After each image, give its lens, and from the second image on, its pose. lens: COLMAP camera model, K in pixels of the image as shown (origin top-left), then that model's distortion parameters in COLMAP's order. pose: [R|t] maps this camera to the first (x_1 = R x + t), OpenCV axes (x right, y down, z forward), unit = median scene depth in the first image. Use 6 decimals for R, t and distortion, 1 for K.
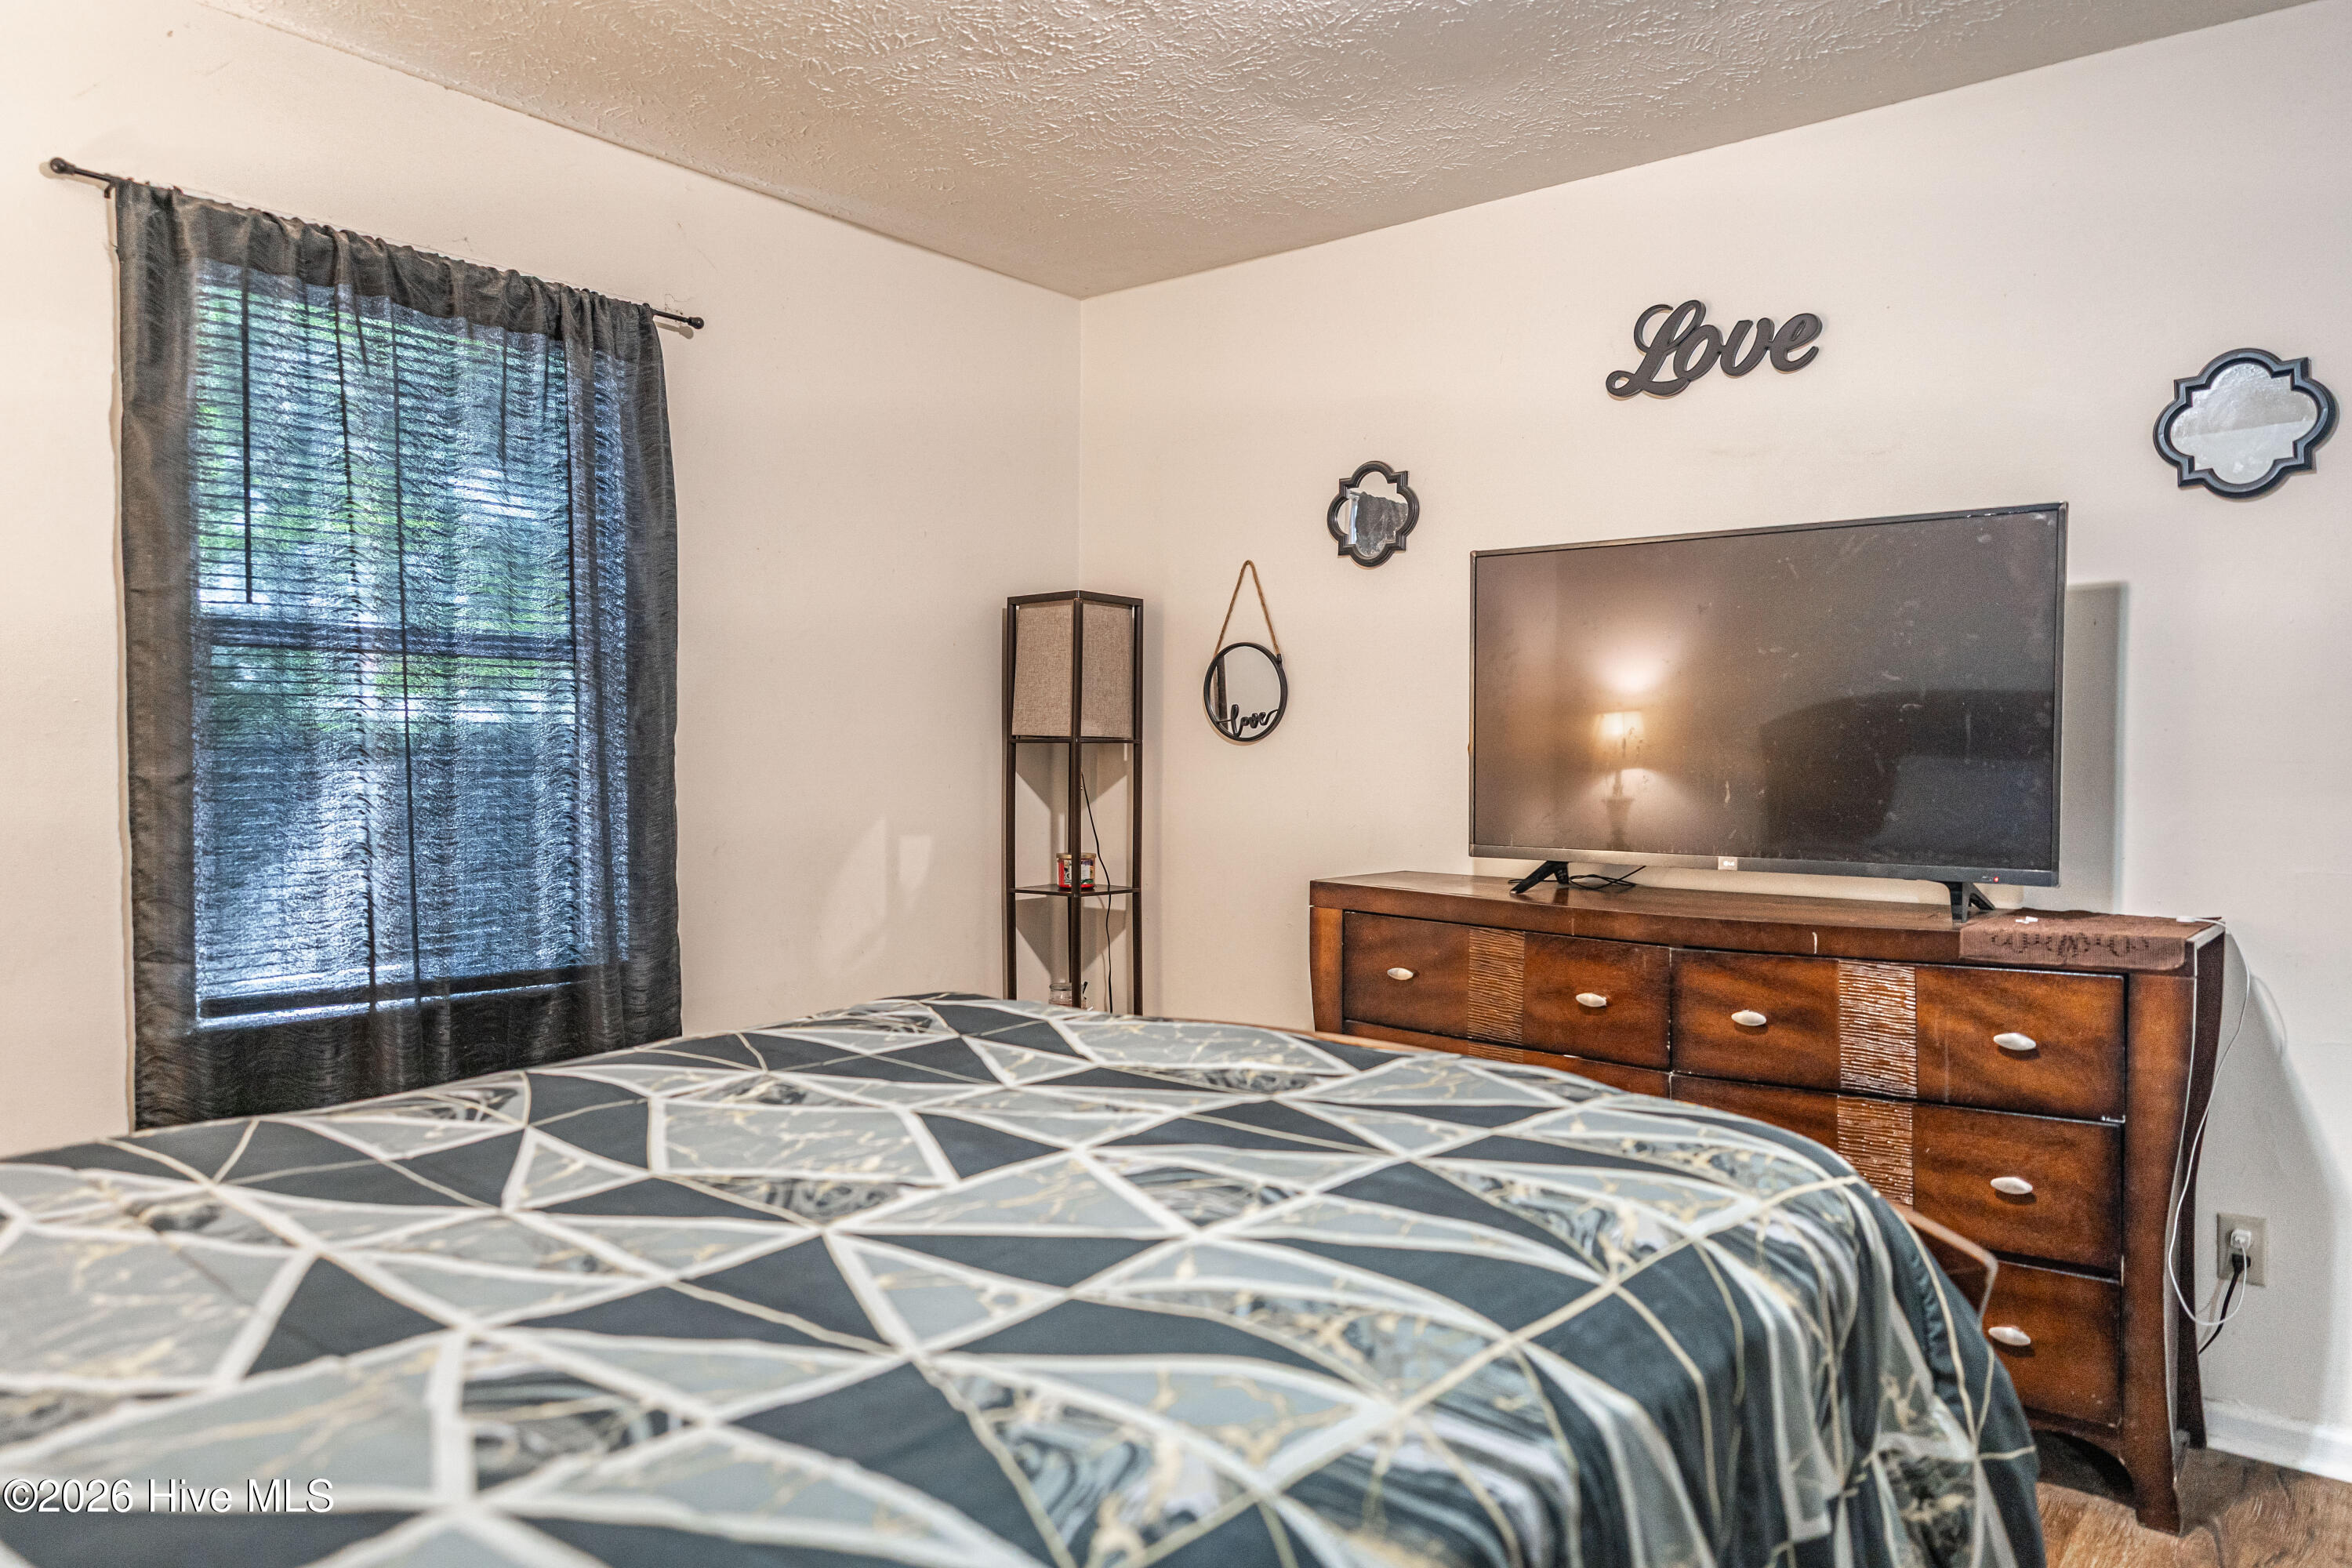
lens RADIAL K [[1544.0, 0, 1176.0], [0, 1544.0, 784.0], [0, 0, 1]] dist [-0.021788, 0.001003]
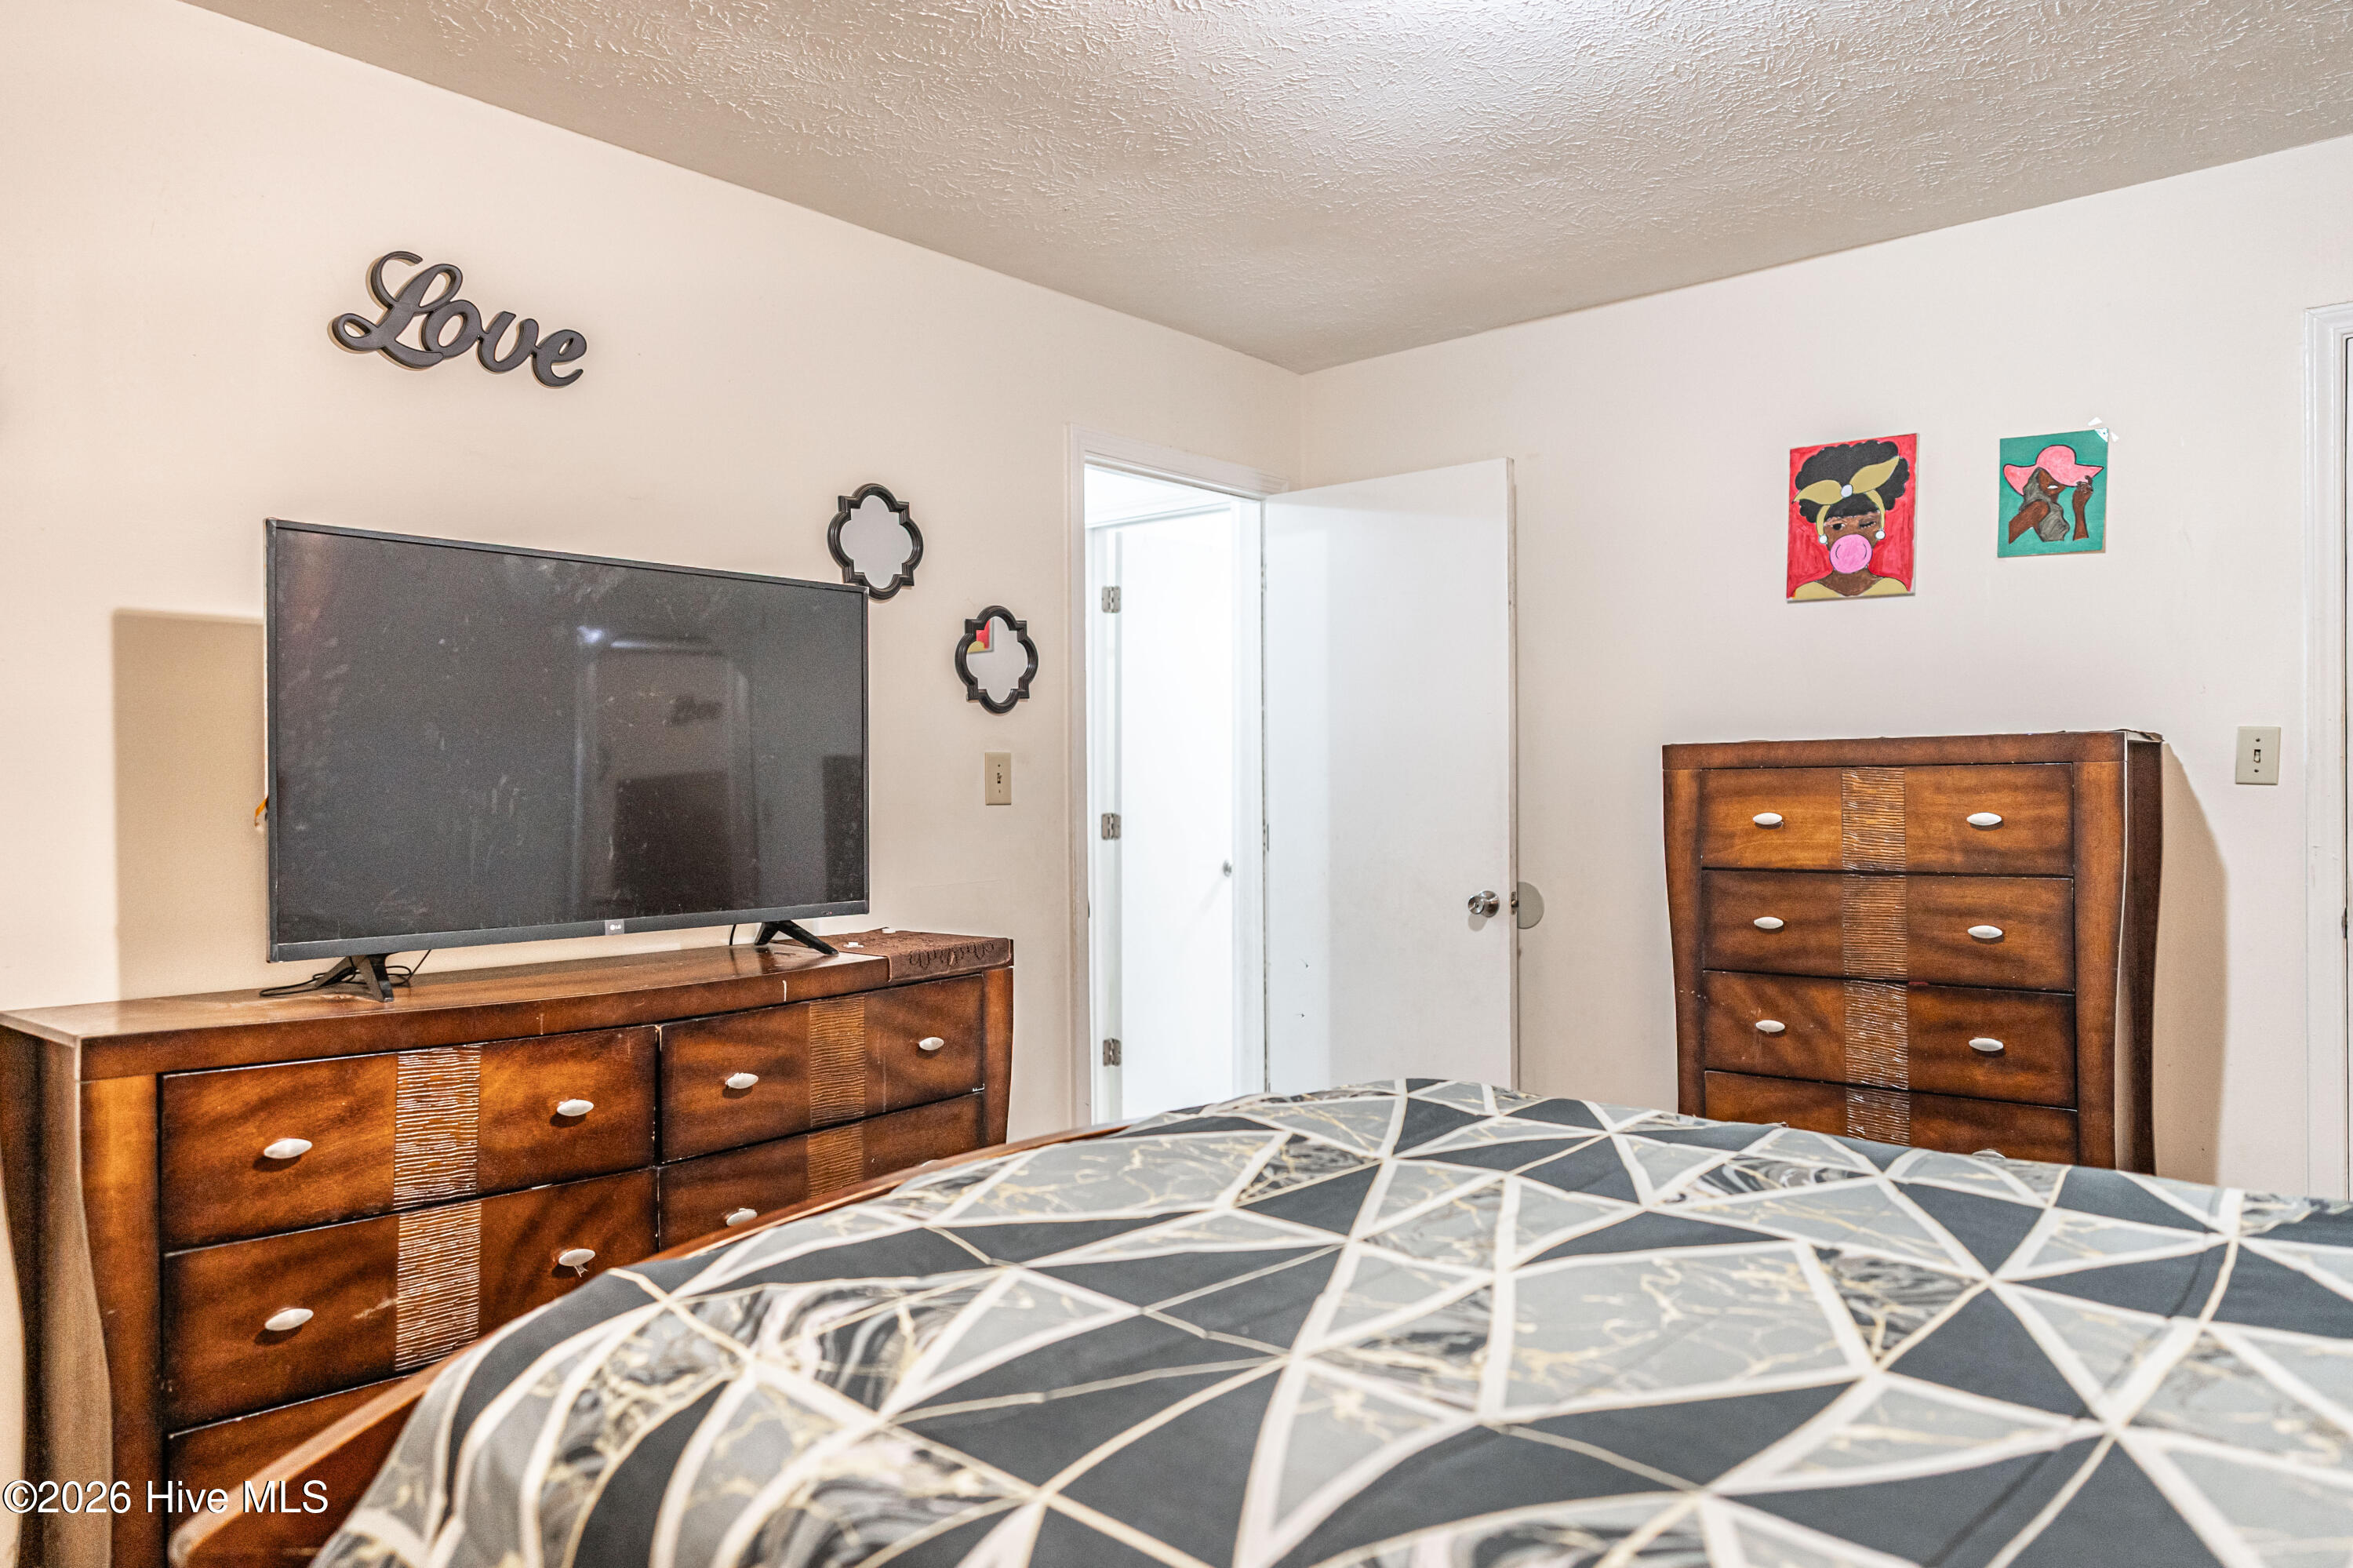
lens RADIAL K [[1567.6, 0, 1176.5], [0, 1567.6, 784.0], [0, 0, 1]] dist [0.000258, 0.009034]
pose [[0.040192, -0.002761, 0.999188, -0.589047], [0.030090, 0.999546, 0.001552, -0.025847], [-0.998739, 0.030003, 0.040256, 0.680347]]
